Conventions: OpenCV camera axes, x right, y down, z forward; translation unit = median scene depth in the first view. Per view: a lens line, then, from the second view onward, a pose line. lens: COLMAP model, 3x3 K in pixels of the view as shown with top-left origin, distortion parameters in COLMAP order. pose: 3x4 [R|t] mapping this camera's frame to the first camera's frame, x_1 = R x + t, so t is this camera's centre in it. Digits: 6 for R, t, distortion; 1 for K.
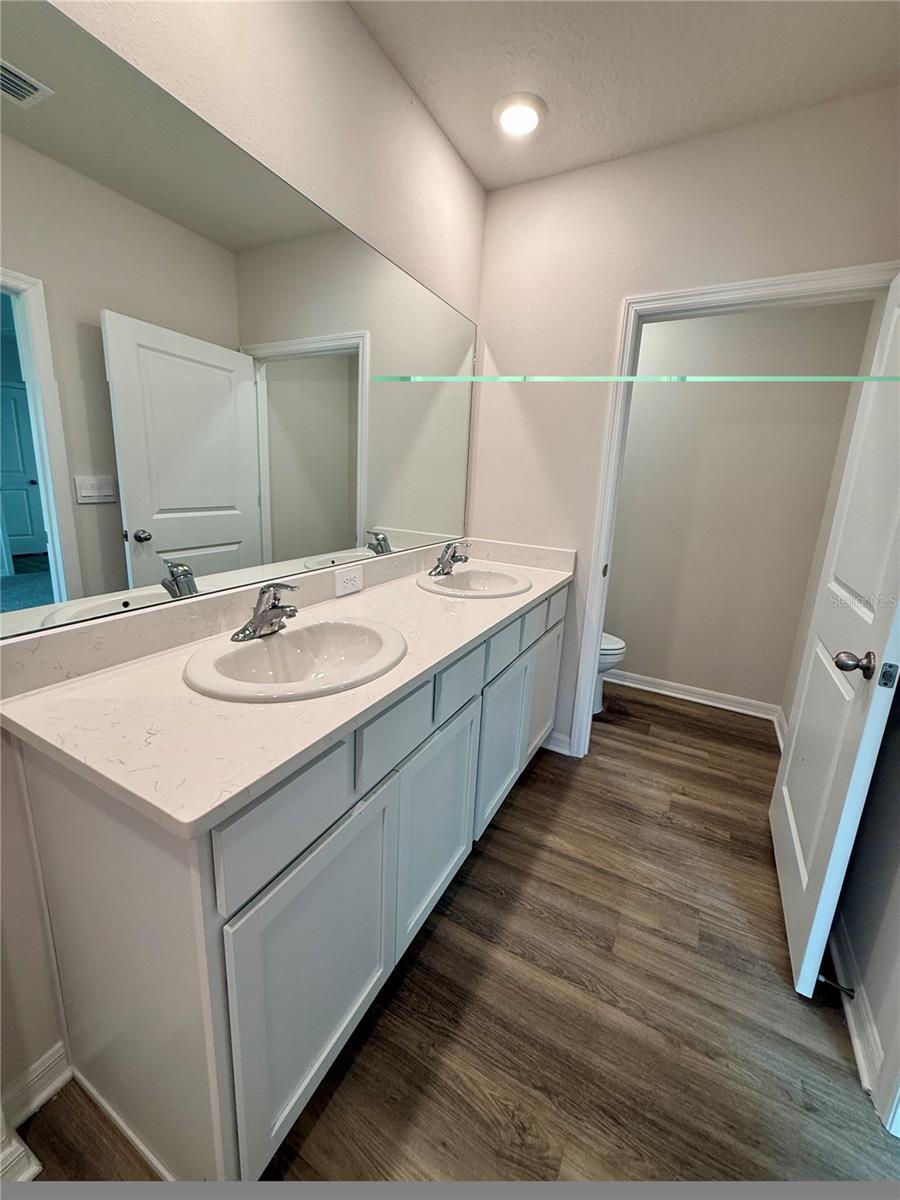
lens RADIAL K [[478.3, 0, 446.9], [0, 478.3, 582.2], [0, 0, 1]] dist [-0.000889, 0.000056]
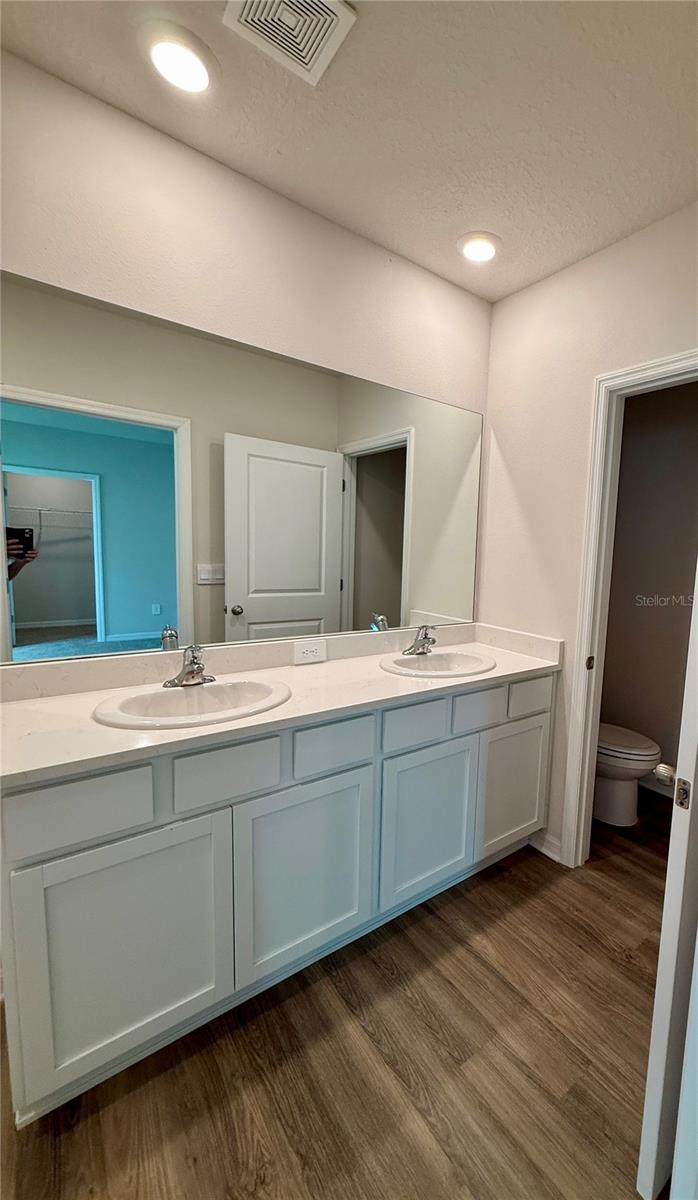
lens RADIAL K [[482.5, 0, 450.9], [0, 482.5, 605.6], [0, 0, 1]] dist [-0.002501, 0.001295]
pose [[0.933538, 0.031565, -0.357085, 0.602924], [-0.077970, 0.990147, -0.116314, -0.005767], [0.349896, 0.136425, 0.926802, -0.001055]]
